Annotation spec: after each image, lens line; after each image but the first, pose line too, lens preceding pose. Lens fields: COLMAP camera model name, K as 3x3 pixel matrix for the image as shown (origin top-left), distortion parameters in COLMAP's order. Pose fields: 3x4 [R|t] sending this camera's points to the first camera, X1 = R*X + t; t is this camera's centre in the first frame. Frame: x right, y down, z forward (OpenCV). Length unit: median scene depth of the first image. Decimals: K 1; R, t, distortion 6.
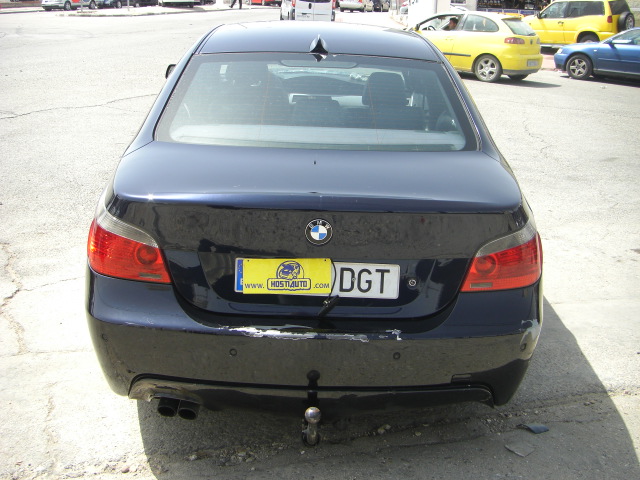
lens RADIAL K [[719.7, 0, 318.8], [0, 719.7, 206.7], [0, 0, 1]] dist [-0.156229, 0.025007]
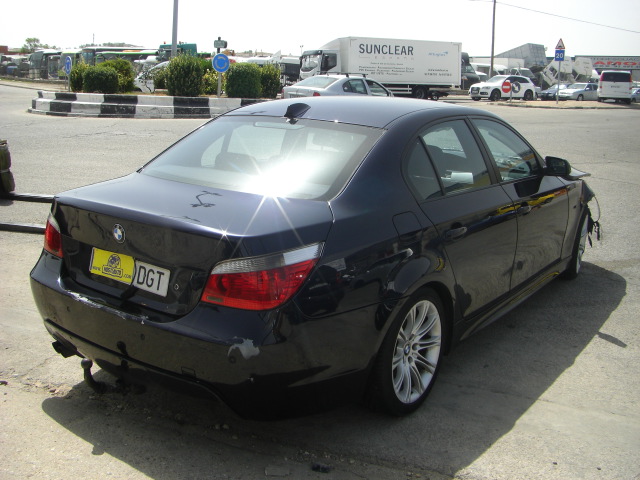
lens RADIAL K [[719.7, 0, 318.8], [0, 719.7, 206.7], [0, 0, 1]] dist [-0.156229, 0.025007]
pose [[0.798074, 0.100626, -0.594098, 1.065696], [-0.176292, 0.981808, -0.070525, 0.012592], [0.576194, 0.161019, 0.801295, 0.117631]]
